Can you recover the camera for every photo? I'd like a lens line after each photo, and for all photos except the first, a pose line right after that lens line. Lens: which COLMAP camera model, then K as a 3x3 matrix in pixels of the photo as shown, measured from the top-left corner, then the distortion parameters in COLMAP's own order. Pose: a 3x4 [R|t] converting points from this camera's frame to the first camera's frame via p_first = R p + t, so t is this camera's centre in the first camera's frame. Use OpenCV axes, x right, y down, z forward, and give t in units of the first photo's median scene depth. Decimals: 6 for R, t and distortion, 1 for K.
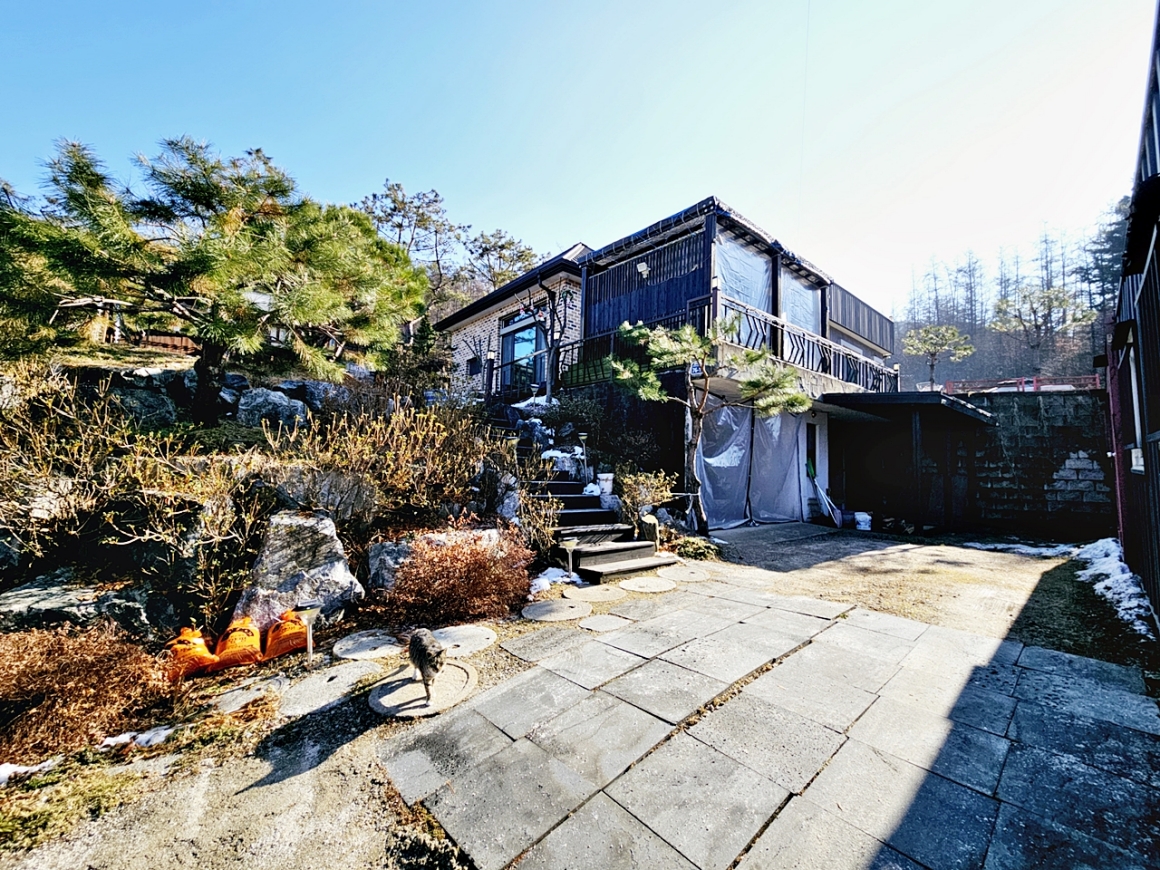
lens RADIAL K [[479.2, 0, 580.0], [0, 479.2, 435.0], [0, 0, 1]] dist [-0.001352, -0.000093]
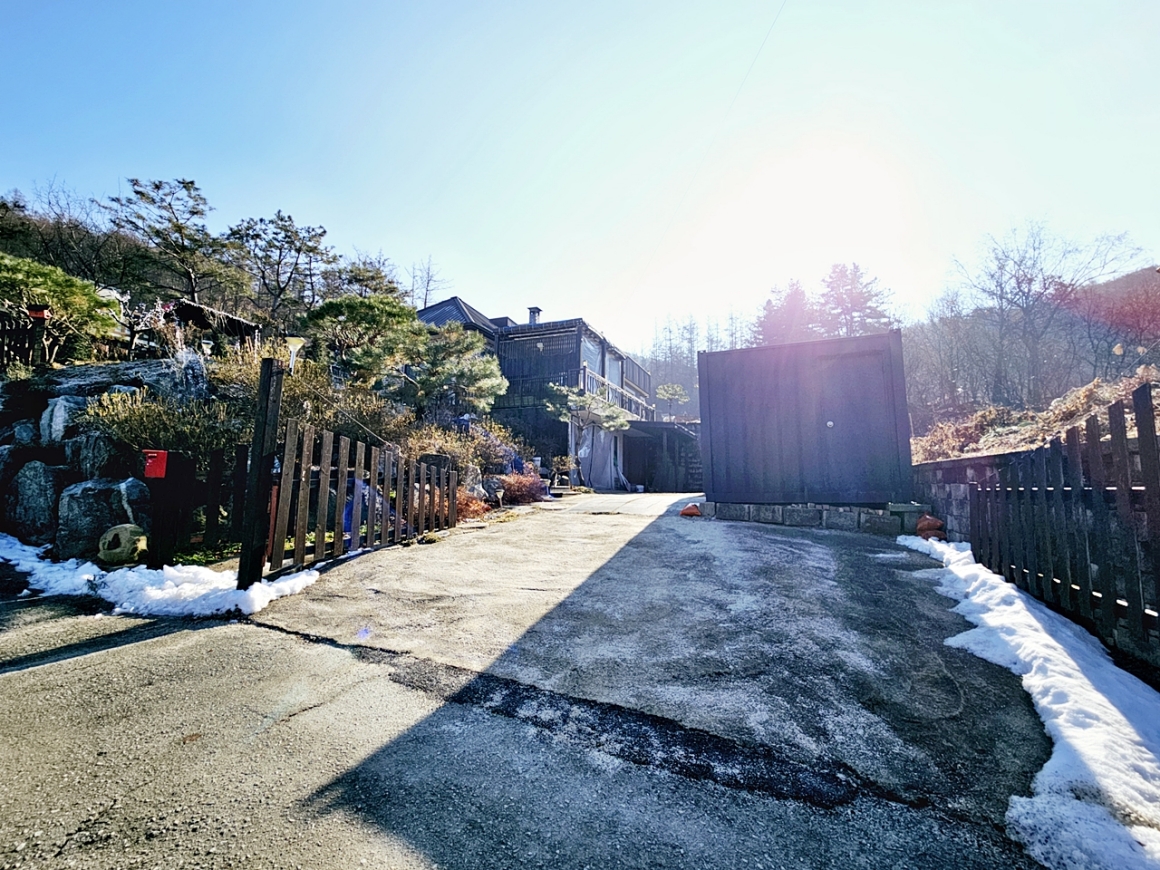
lens RADIAL K [[479.2, 0, 580.0], [0, 479.2, 435.0], [0, 0, 1]] dist [-0.001352, -0.000093]
pose [[0.896613, 0.031499, 0.441693, -0.470340], [-0.020115, 0.999334, -0.030435, 0.031759], [-0.442357, 0.018404, 0.896650, -0.601231]]
